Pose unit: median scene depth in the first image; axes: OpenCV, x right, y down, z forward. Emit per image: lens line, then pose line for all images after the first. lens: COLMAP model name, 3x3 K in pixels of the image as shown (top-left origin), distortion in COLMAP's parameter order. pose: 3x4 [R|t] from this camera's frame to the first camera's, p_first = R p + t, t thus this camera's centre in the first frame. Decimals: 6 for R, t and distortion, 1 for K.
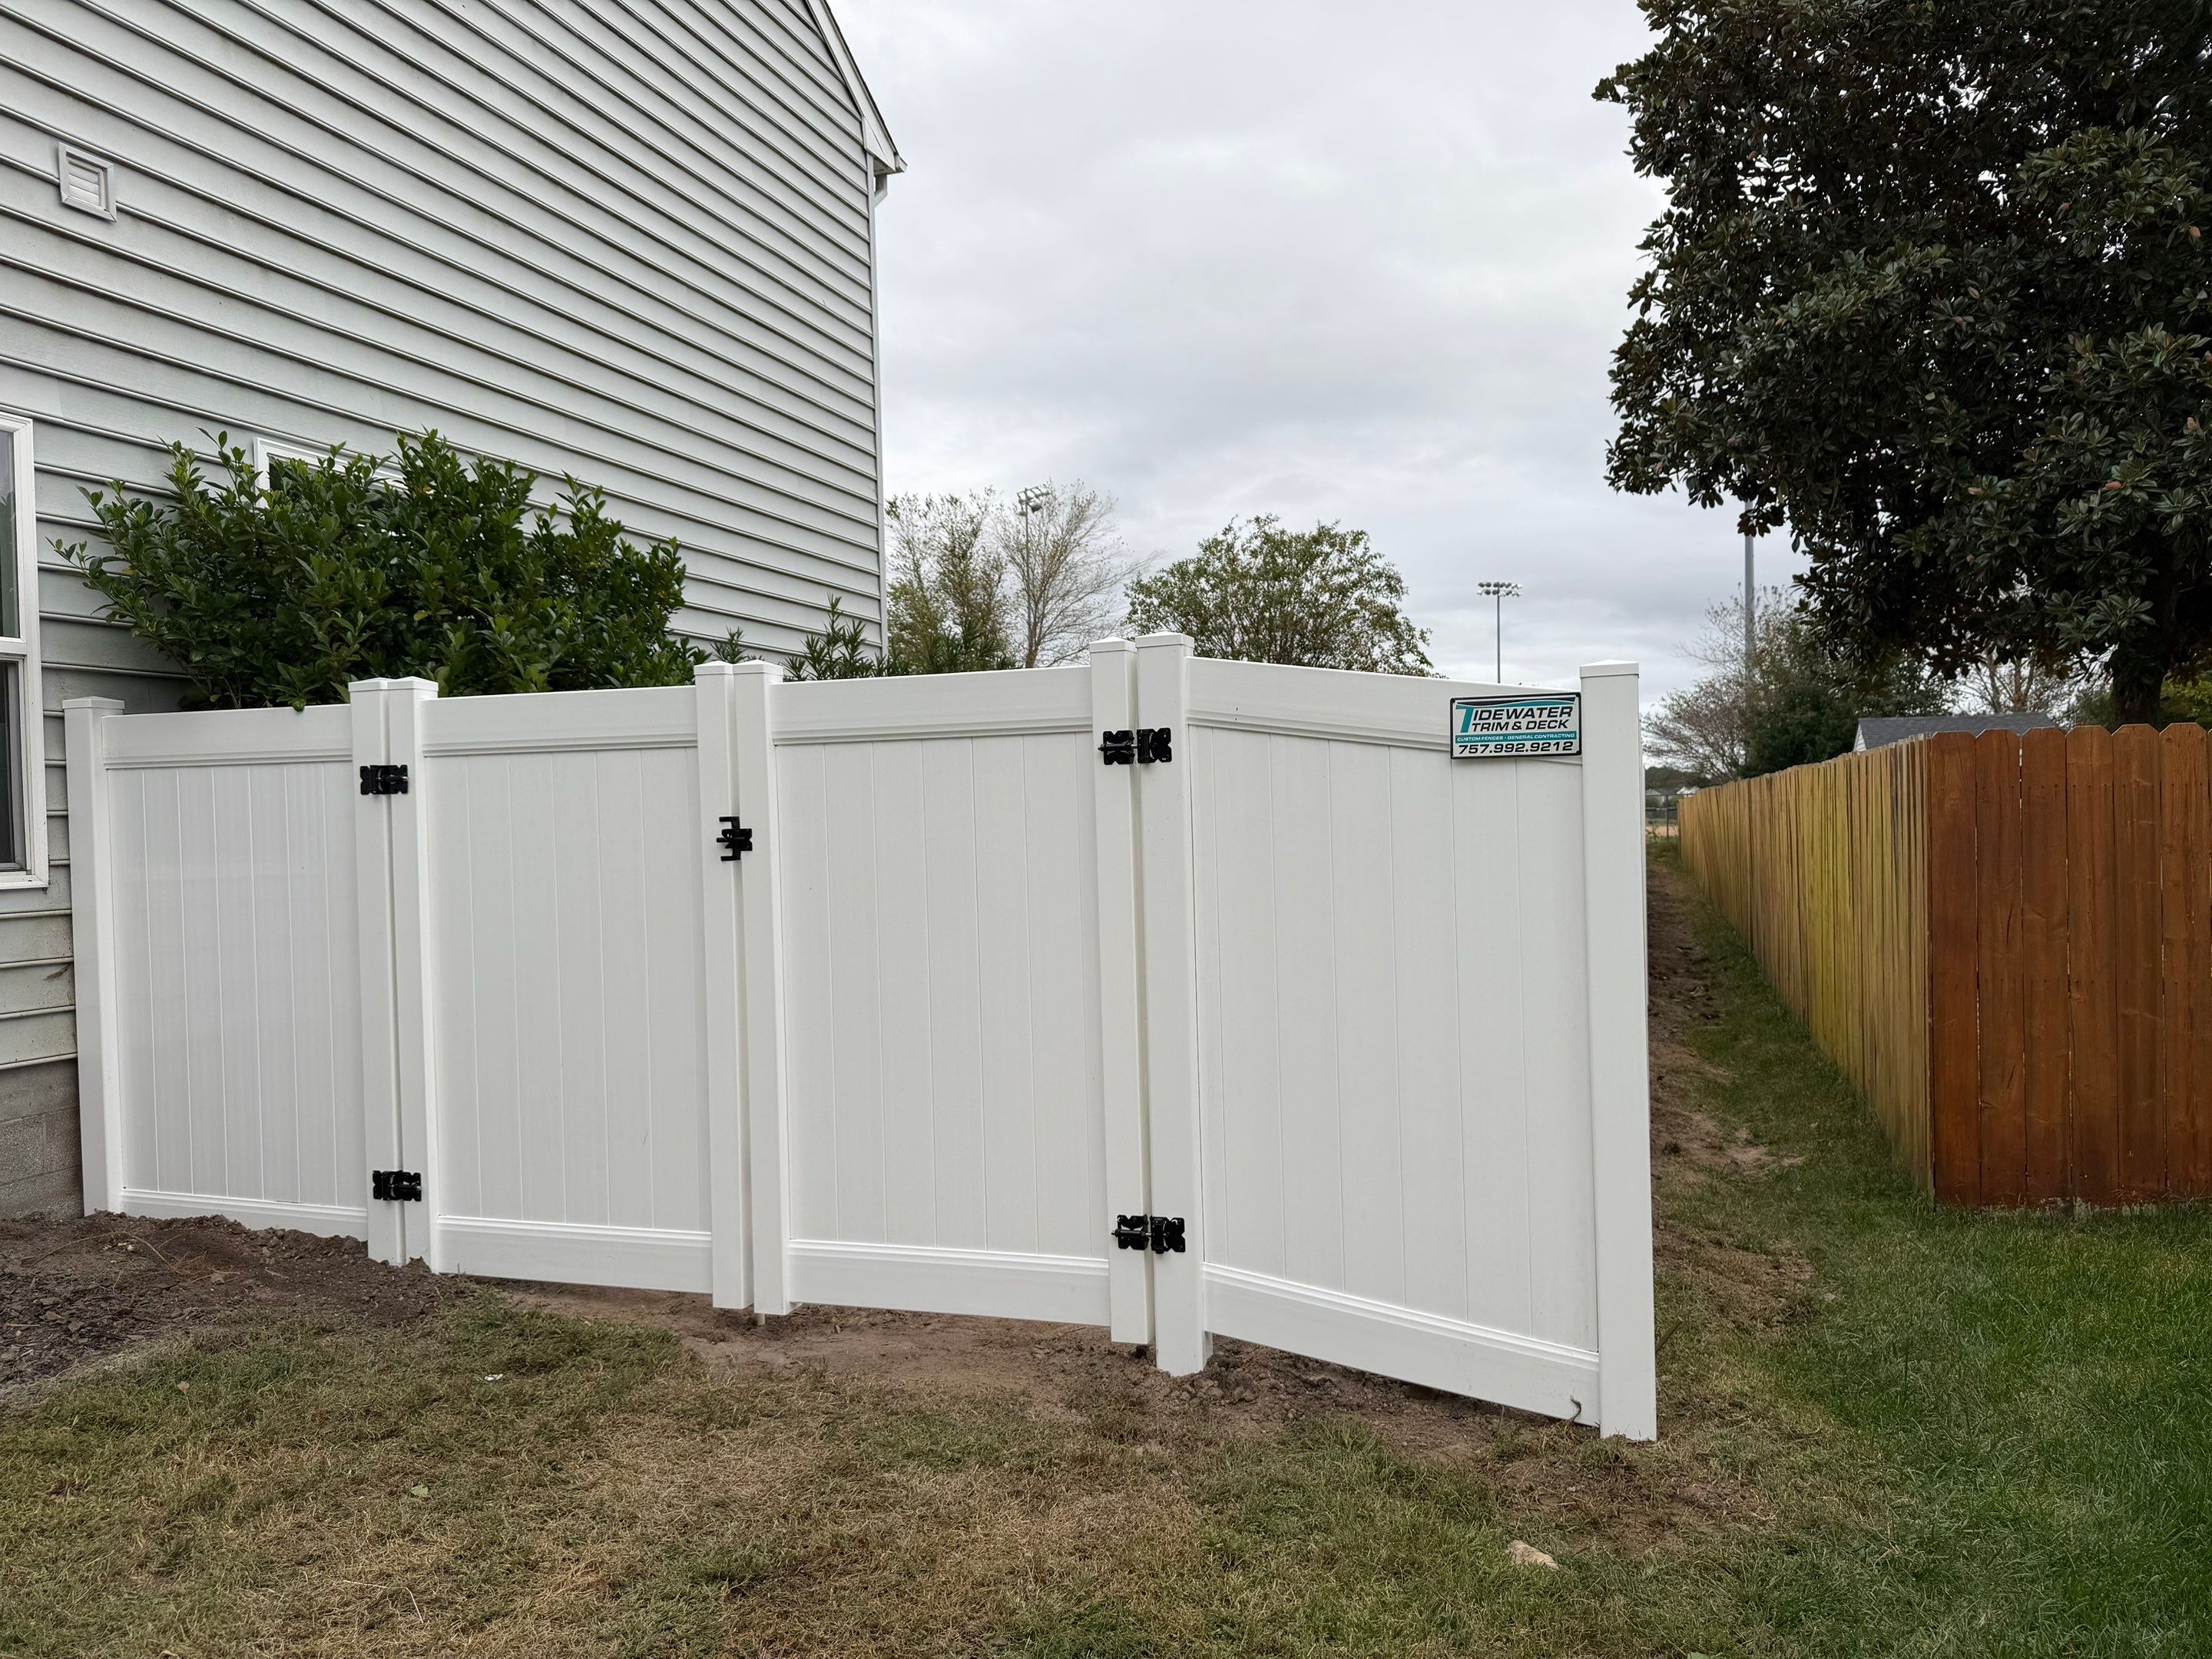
lens RADIAL K [[1681.6, 0, 1126.0], [0, 1681.6, 861.5], [0, 0, 1]] dist [0.011621, -0.023908]
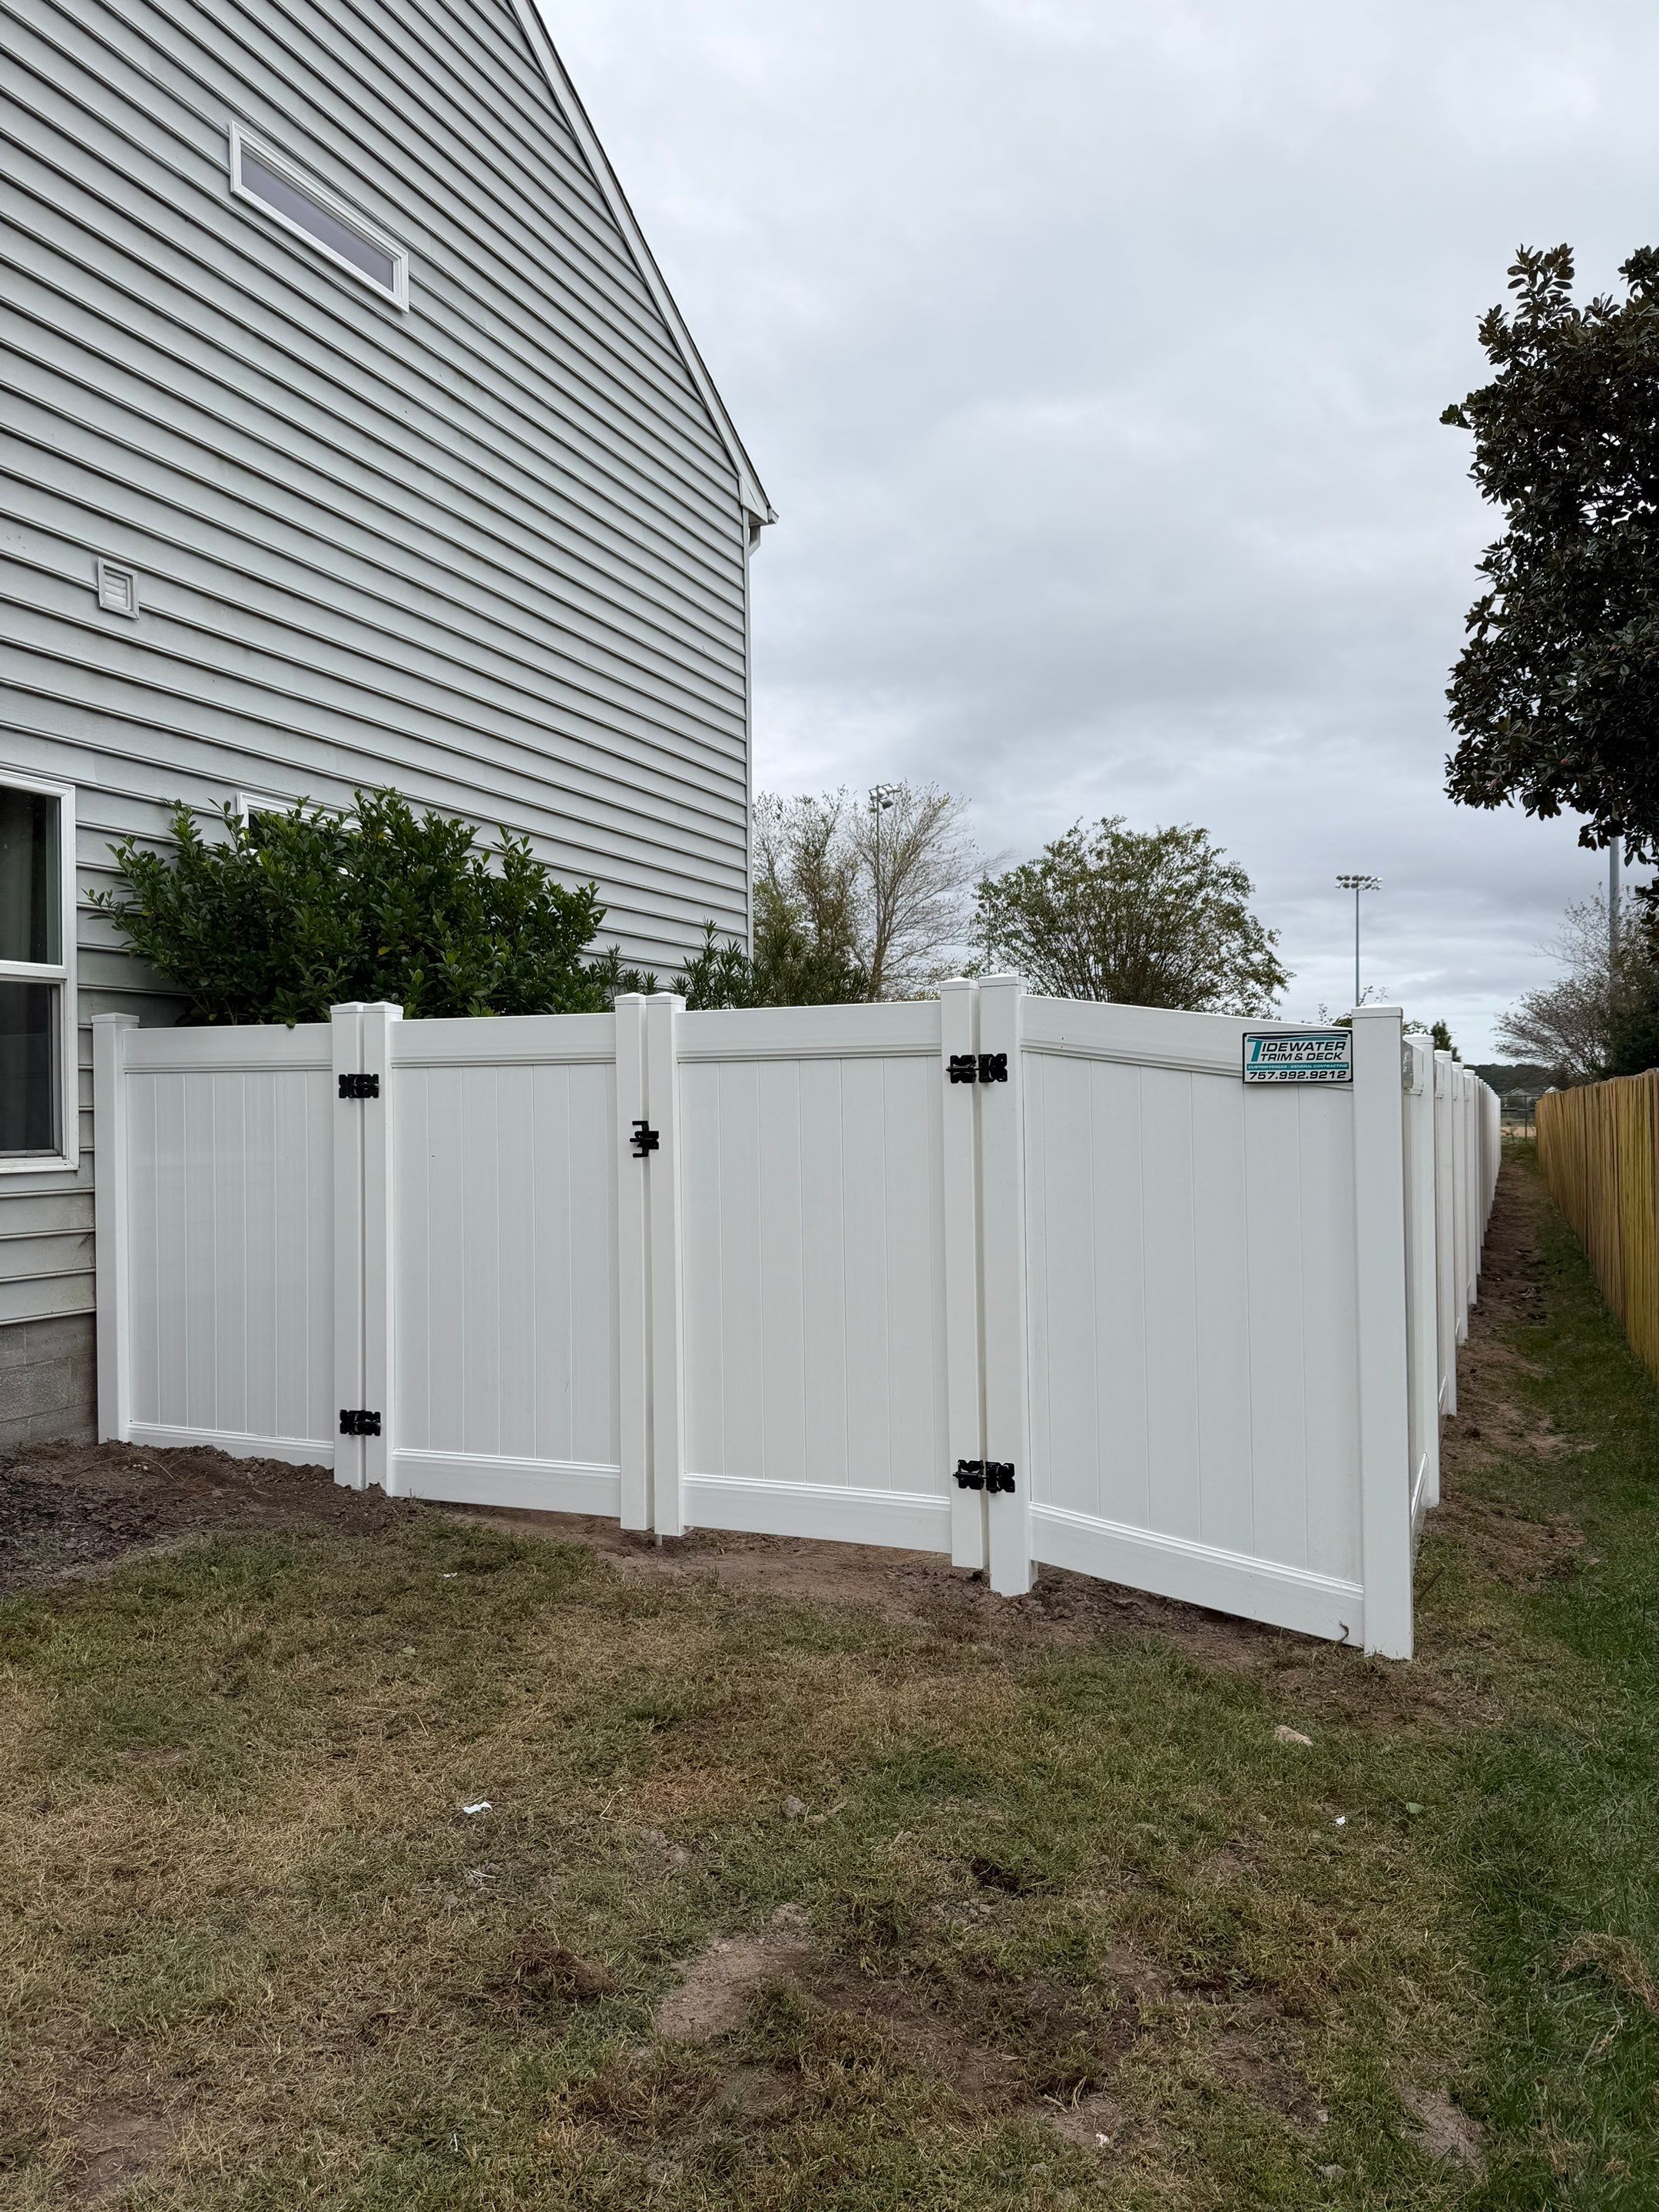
lens RADIAL K [[1681.6, 0, 826.1], [0, 1681.6, 1124.0], [0, 0, 1]] dist [0.011621, -0.023908]
pose [[0.996123, 0.013488, -0.086932, 0.001310], [-0.014968, 0.999754, -0.016390, -0.006051], [0.086689, 0.017628, 0.996079, -0.161256]]
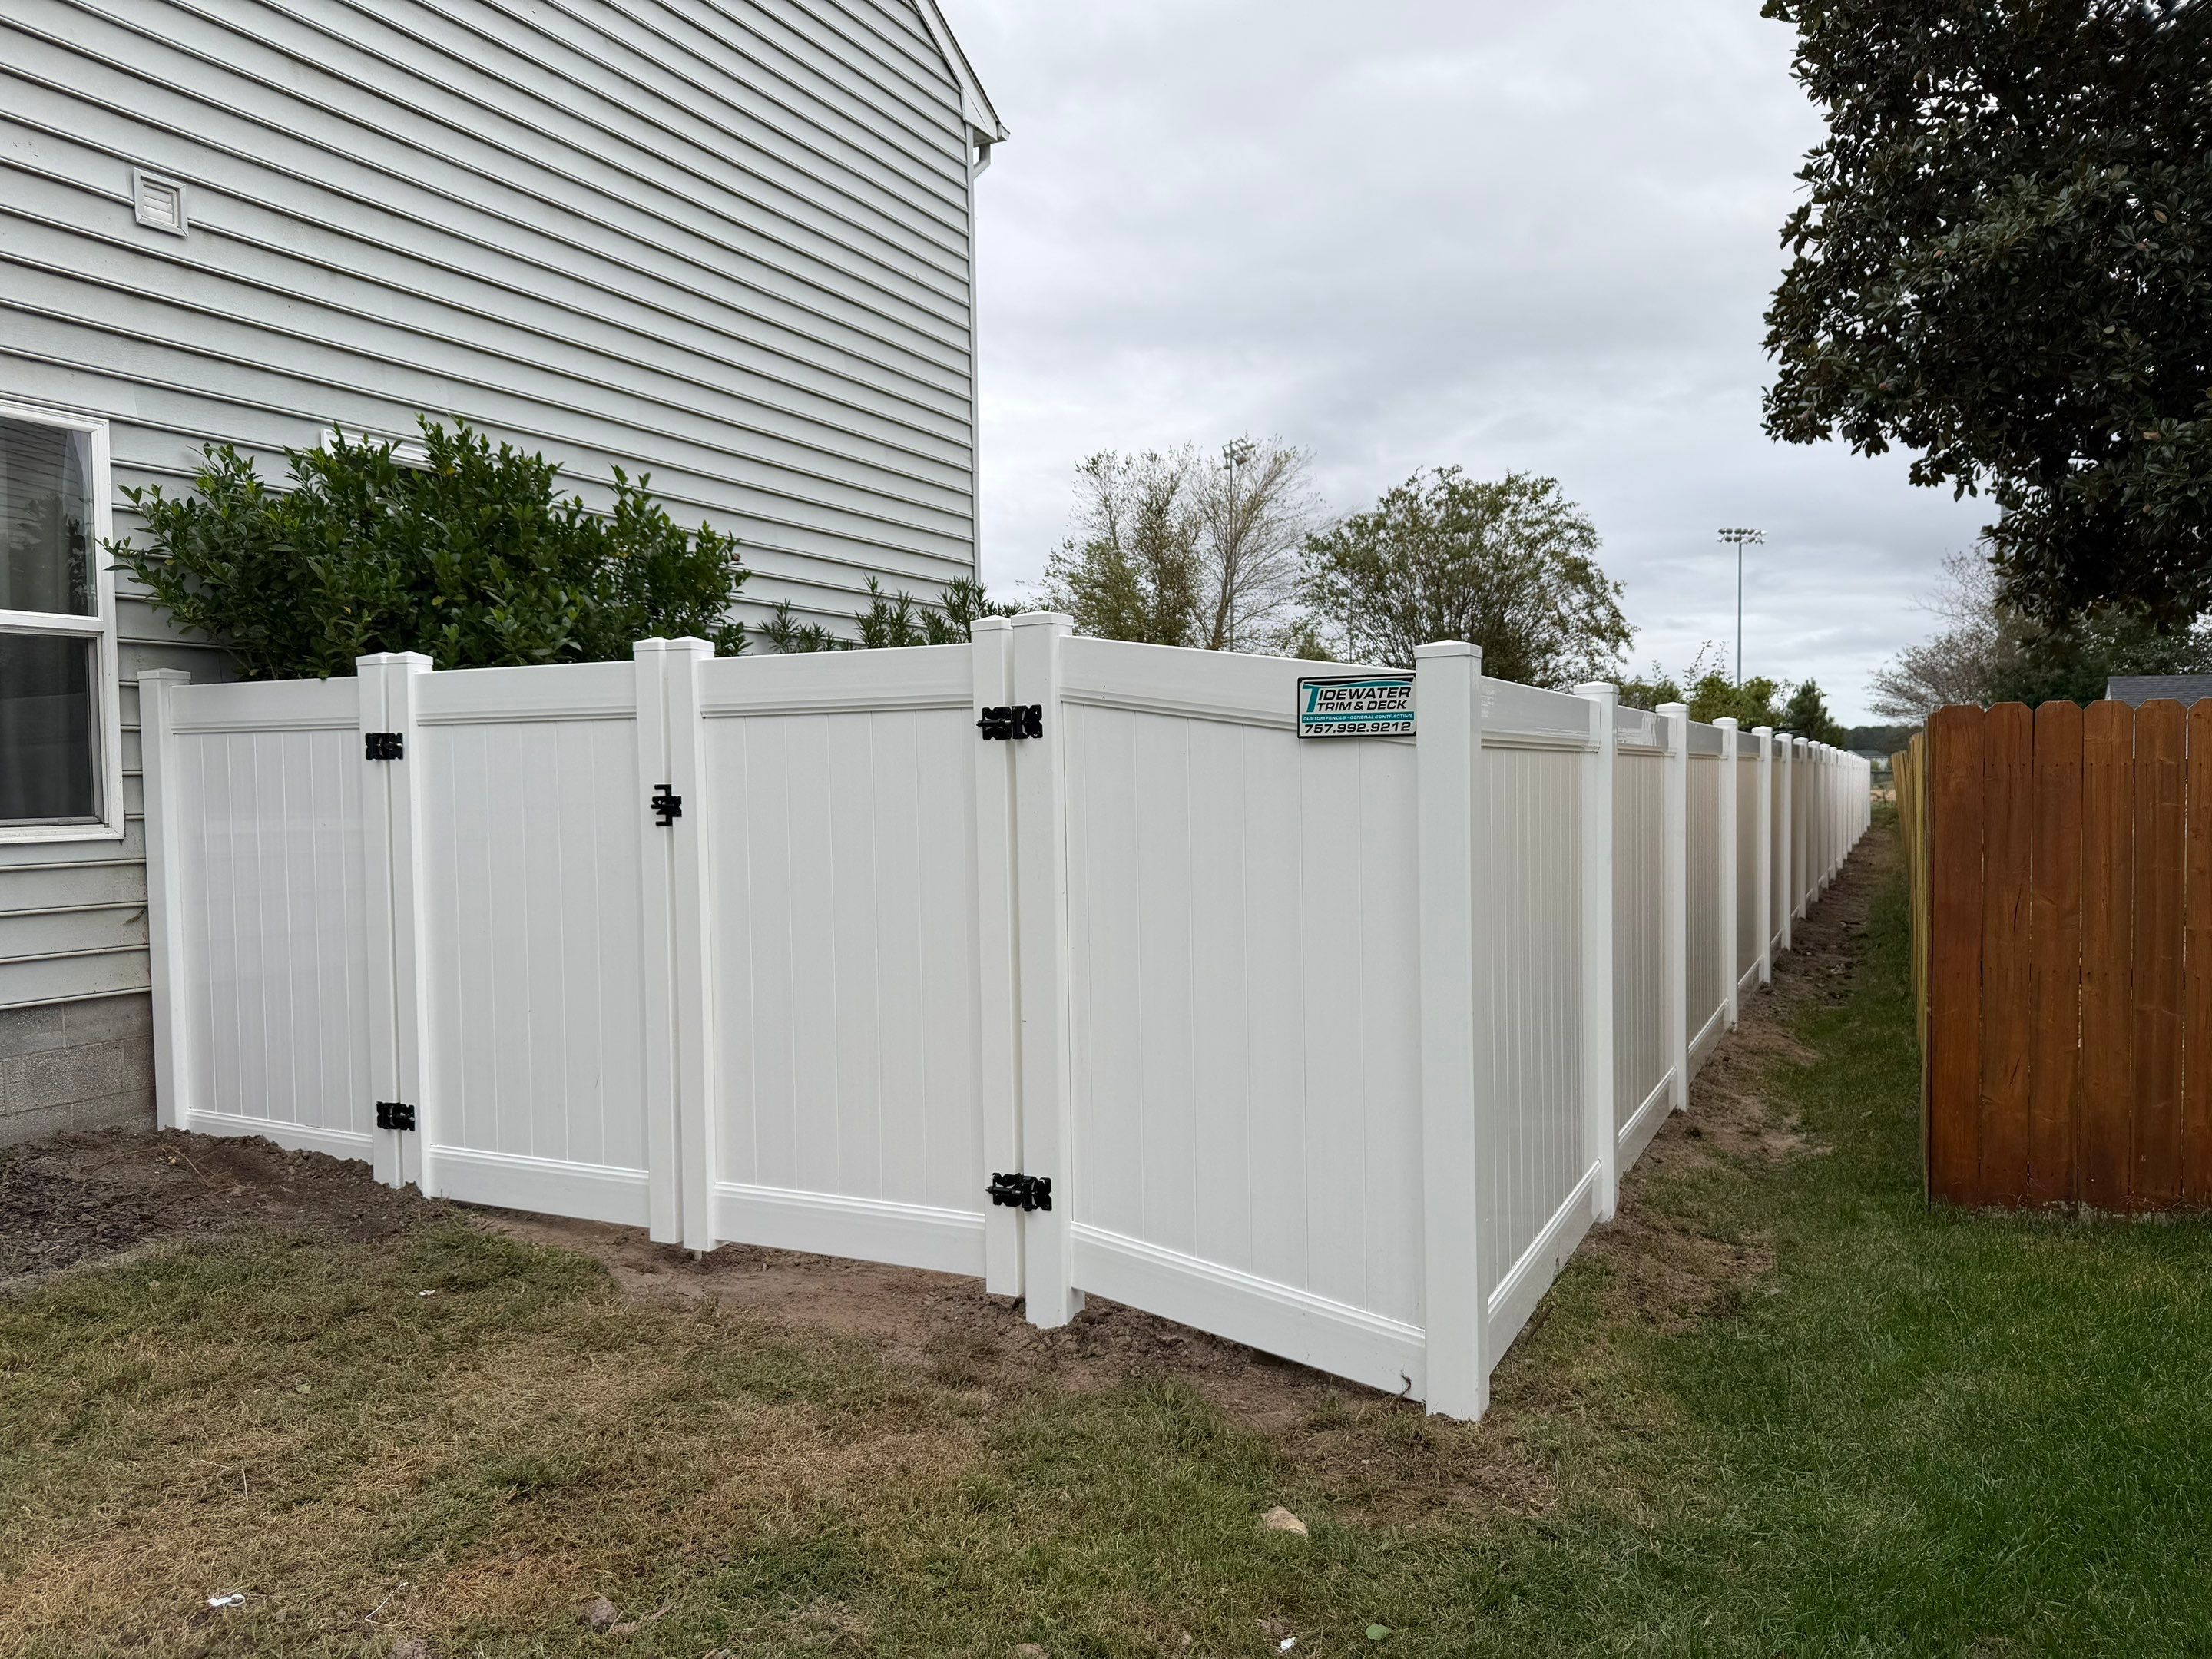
lens RADIAL K [[1681.6, 0, 1083.1], [0, 1681.6, 862.7], [0, 0, 1]] dist [0.011621, -0.023908]
pose [[0.987922, 0.018306, -0.153866, 0.164331], [-0.014072, 0.999493, 0.028563, -0.009769], [0.154311, -0.026052, 0.987679, -0.012328]]
